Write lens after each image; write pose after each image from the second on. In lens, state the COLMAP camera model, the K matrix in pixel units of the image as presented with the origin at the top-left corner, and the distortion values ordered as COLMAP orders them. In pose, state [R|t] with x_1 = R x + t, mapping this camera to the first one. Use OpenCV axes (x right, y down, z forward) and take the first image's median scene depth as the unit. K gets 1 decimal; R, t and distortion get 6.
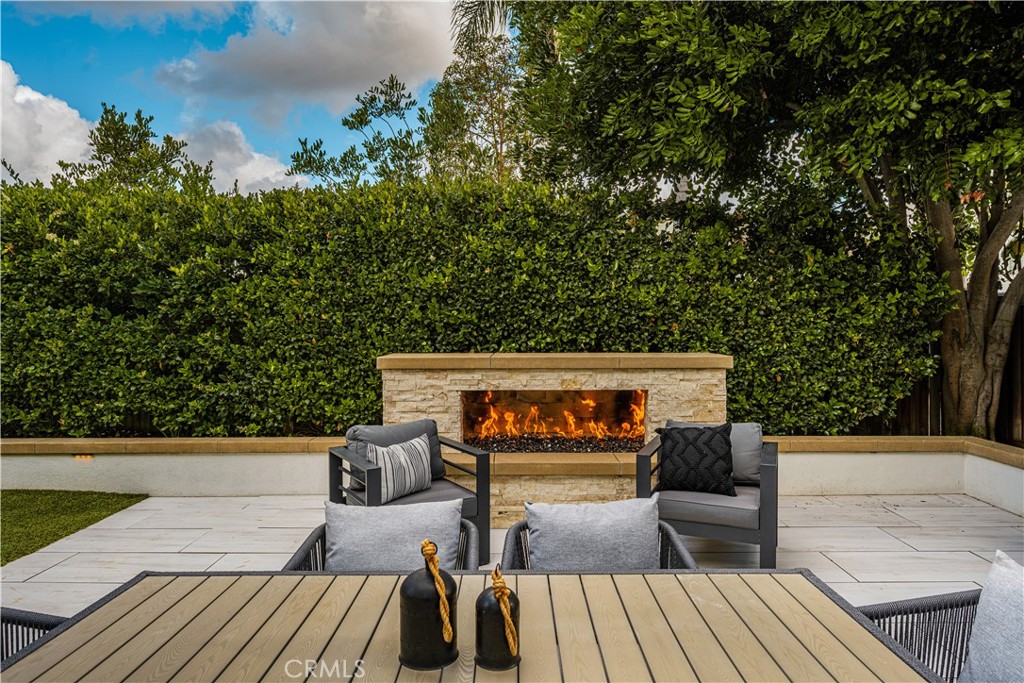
lens RADIAL K [[645.8, 0, 511.3], [0, 645.8, 332.2], [0, 0, 1]] dist [-0.000670, -0.000603]
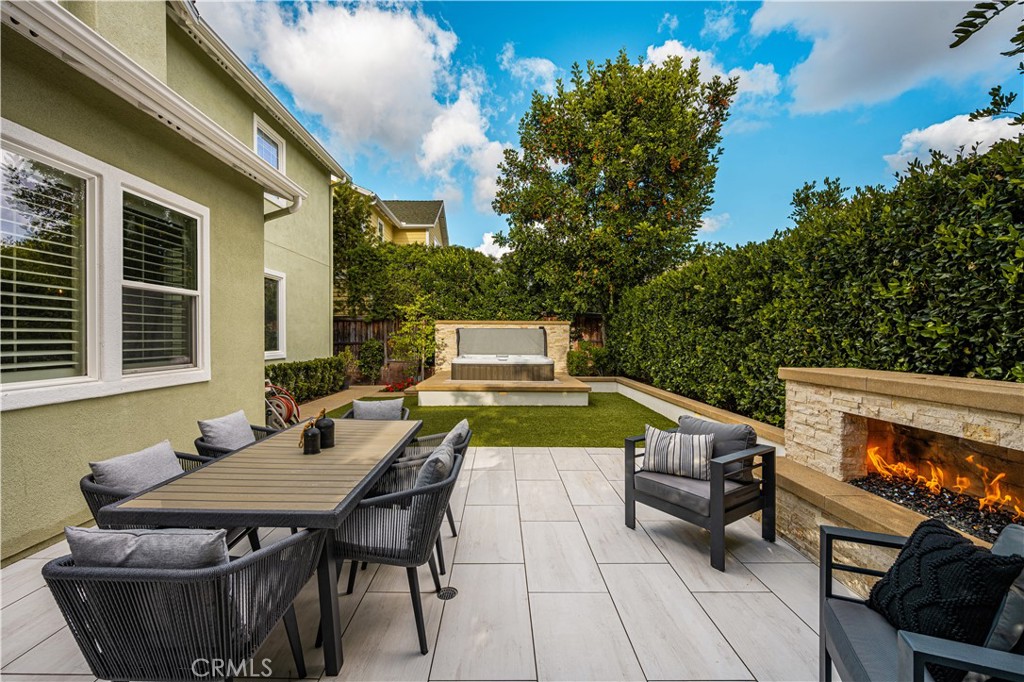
lens RADIAL K [[432.9, 0, 491.5], [0, 432.9, 337.0], [0, 0, 1]] dist [0.000614, 0.000165]
pose [[-0.020543, 0.004328, -0.999780, 0.473719], [-0.019869, 0.999791, 0.004737, -0.006004], [0.999592, 0.019962, -0.020452, 0.462625]]
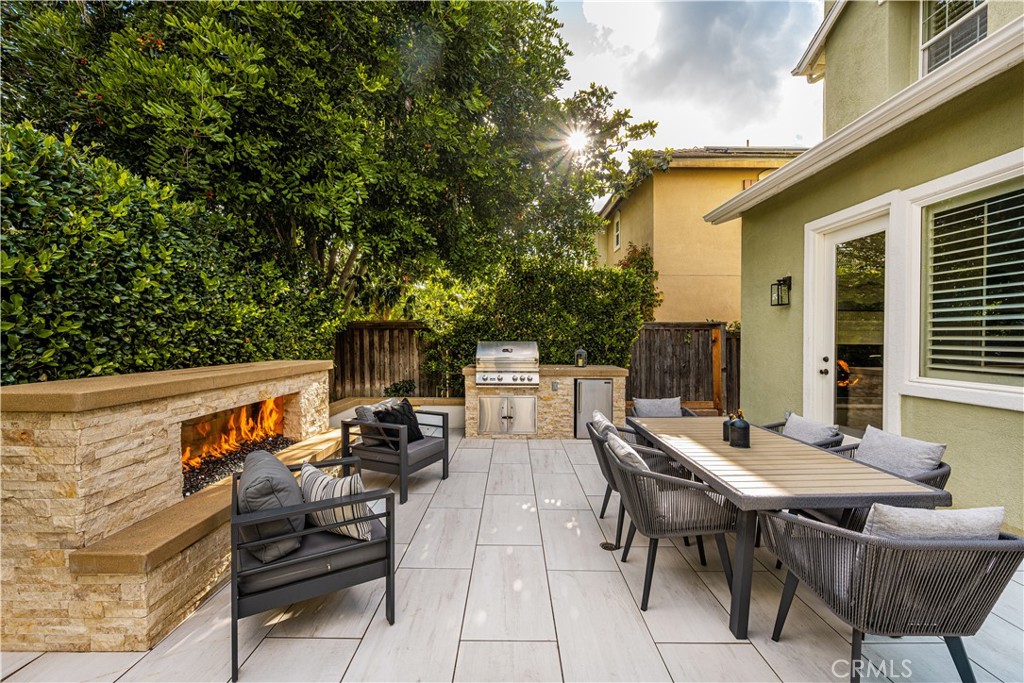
lens RADIAL K [[407.2, 0, 511.9], [0, 407.2, 347.2], [0, 0, 1]] dist [-0.007081, -0.000051]
pose [[-0.002831, -0.017185, 0.999848, -0.508300], [0.009704, 0.999805, 0.017212, -0.004276], [-0.999949, 0.009752, -0.002664, 0.529057]]
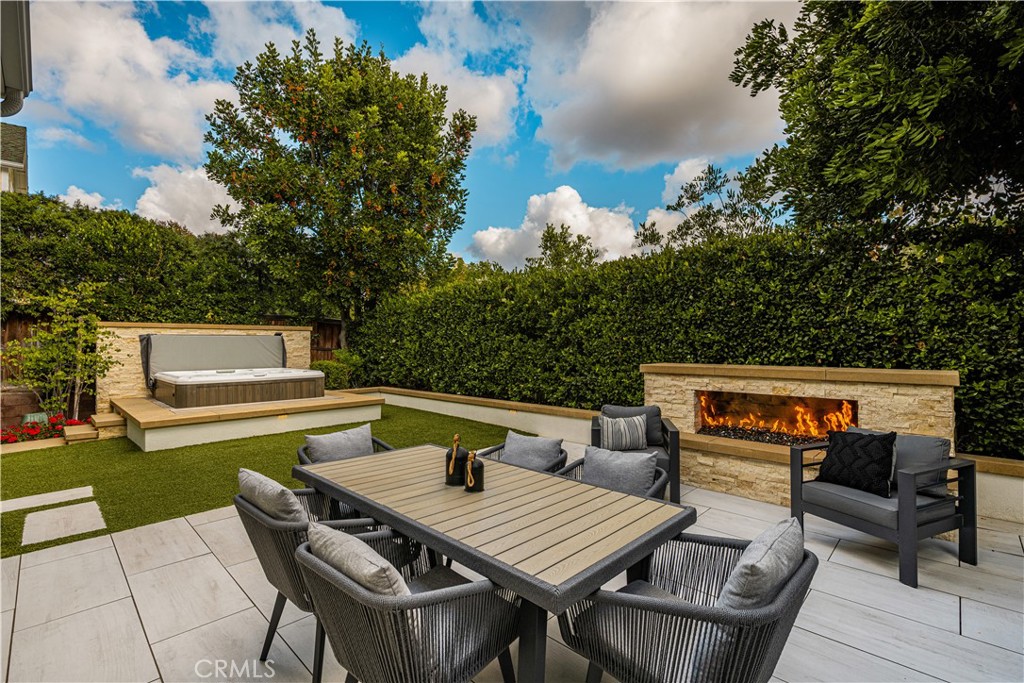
lens RADIAL K [[465.7, 0, 508.4], [0, 465.7, 339.4], [0, 0, 1]] dist [0.003431, -0.002168]
pose [[0.712238, -0.007126, -0.701901, 0.313424], [-0.007364, 0.999818, -0.017623, 0.000236], [0.701899, 0.017721, 0.712056, -0.022581]]
